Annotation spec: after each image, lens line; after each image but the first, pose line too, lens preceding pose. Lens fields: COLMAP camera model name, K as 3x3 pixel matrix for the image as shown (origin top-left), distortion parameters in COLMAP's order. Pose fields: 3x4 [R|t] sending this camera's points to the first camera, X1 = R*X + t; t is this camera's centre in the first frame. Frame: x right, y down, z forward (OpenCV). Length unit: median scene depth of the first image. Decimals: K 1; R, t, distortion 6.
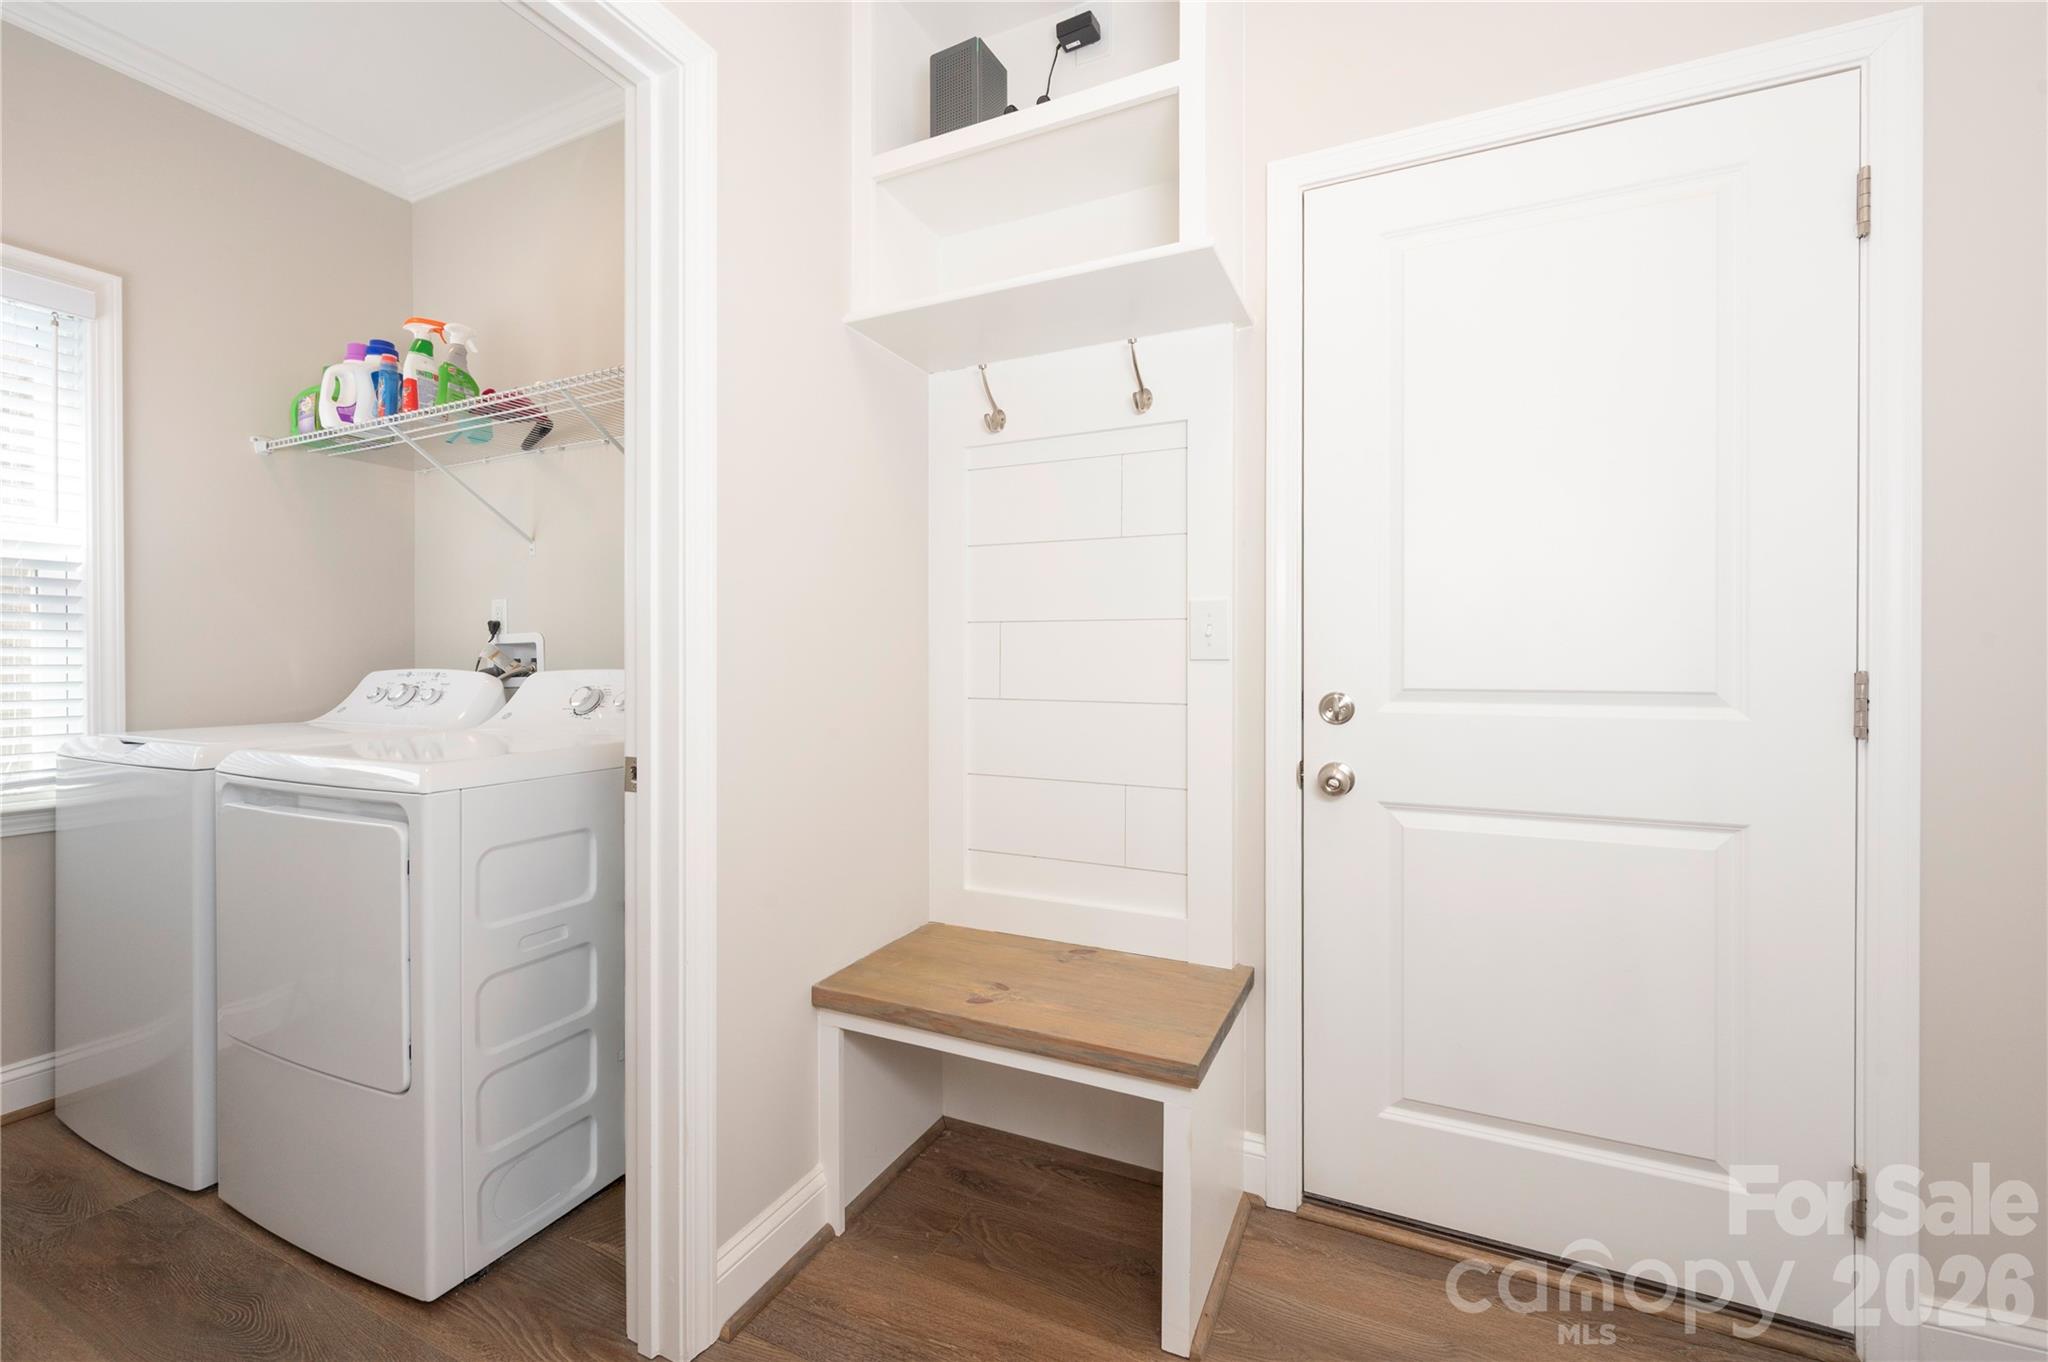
lens RADIAL K [[766.7, 0, 1029.0], [0, 766.7, 666.6], [0, 0, 1]] dist [-0.001401, -0.000202]
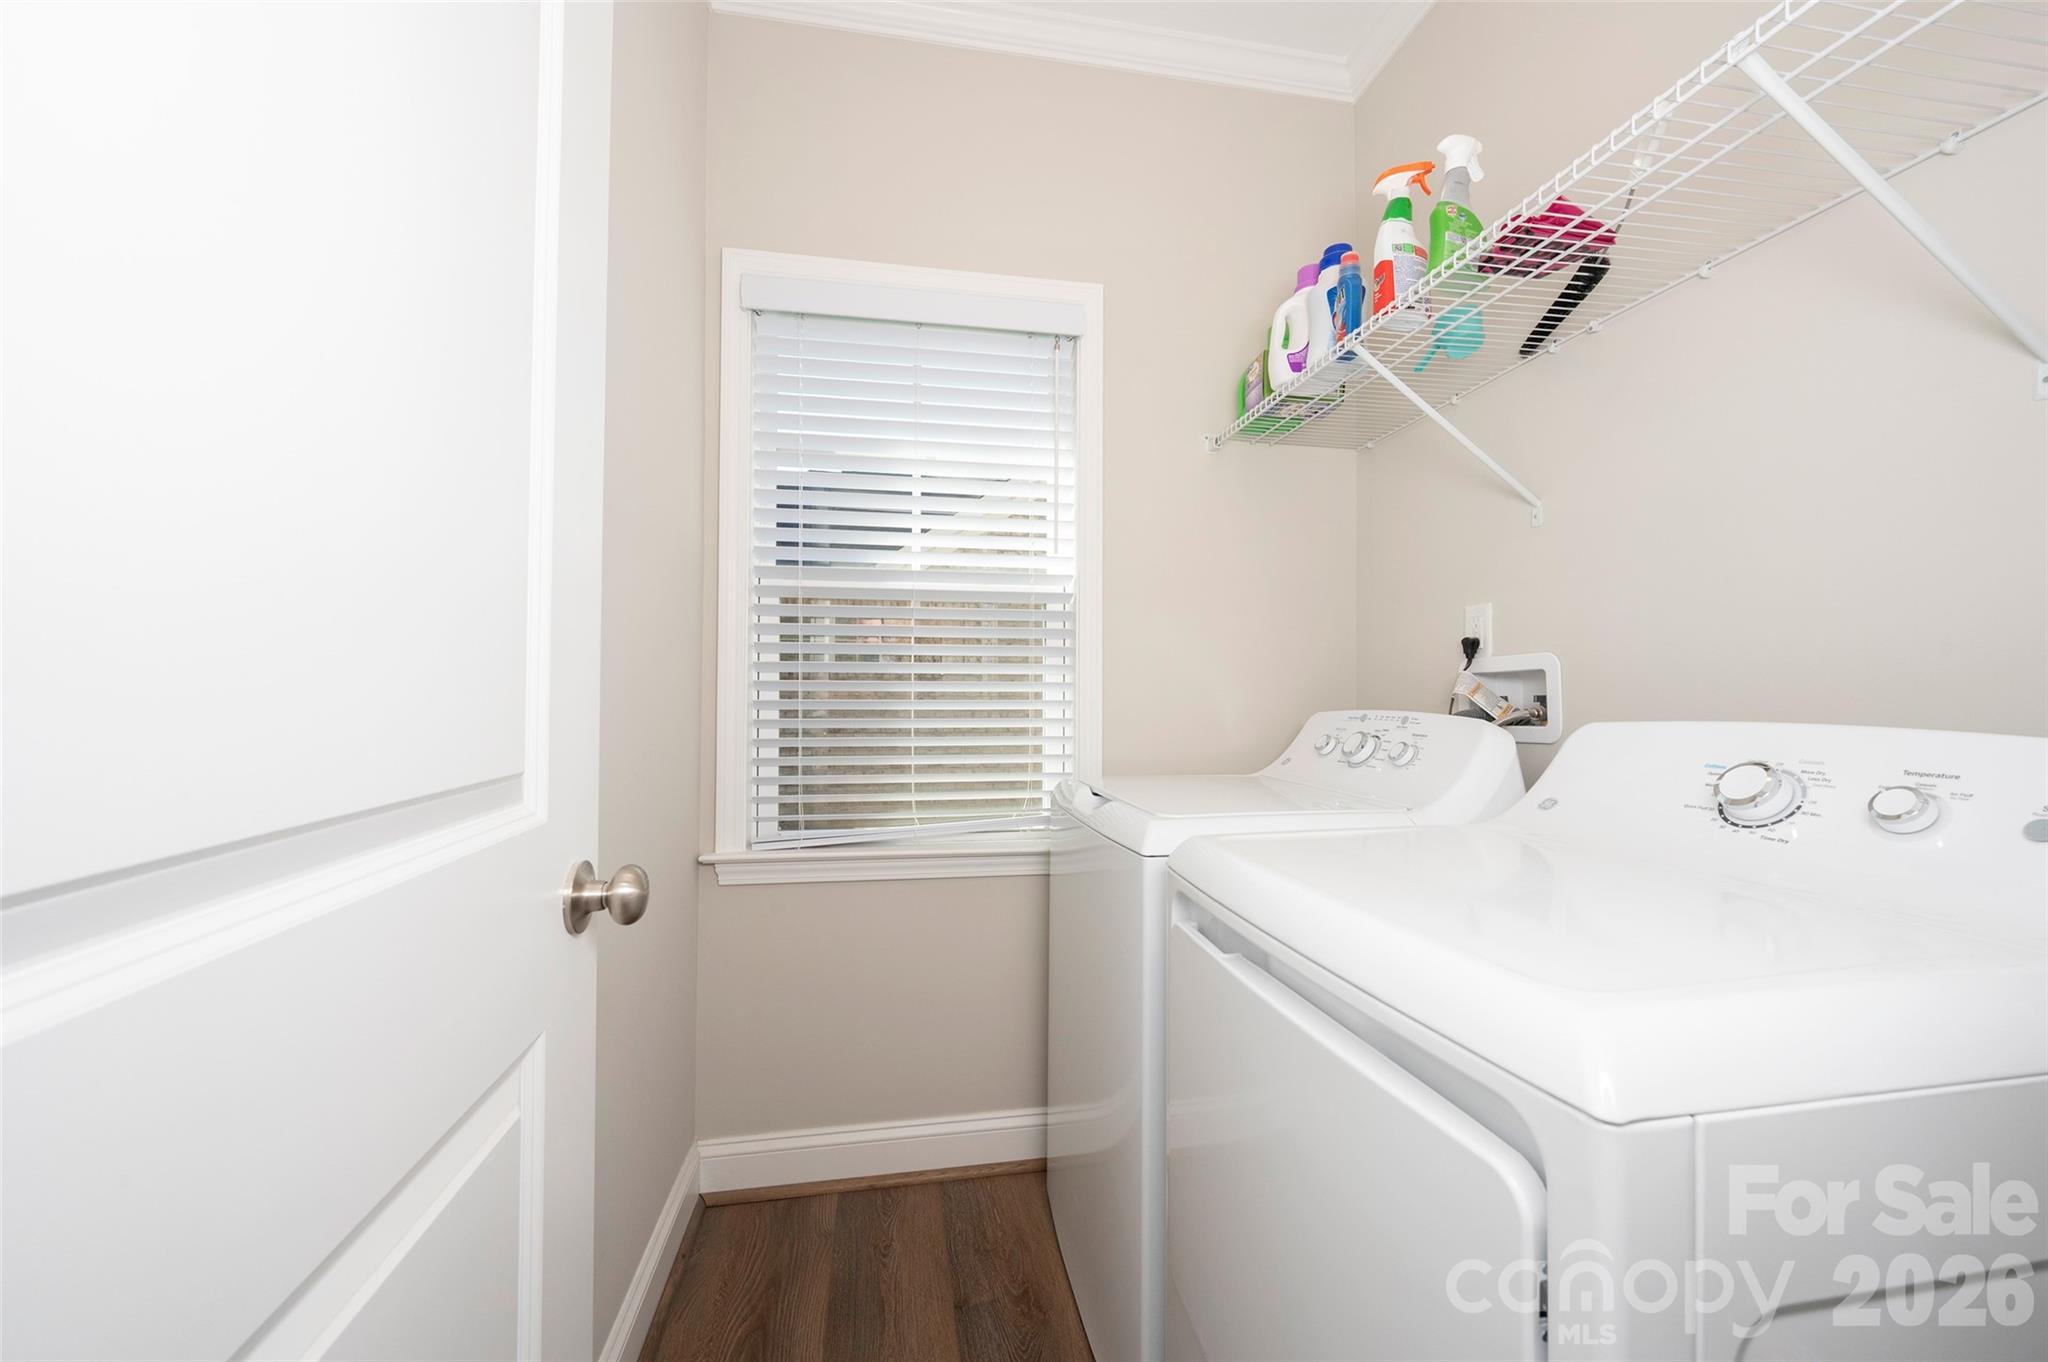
lens RADIAL K [[797.9, 0, 1024.0], [0, 797.9, 681.0], [0, 0, 1]] dist [-0.003450, -0.000195]
pose [[0.538309, -0.008850, -0.842701, -0.390386], [-0.013969, 0.999714, -0.019422, -0.005332], [0.842632, 0.022227, 0.538031, 0.373325]]
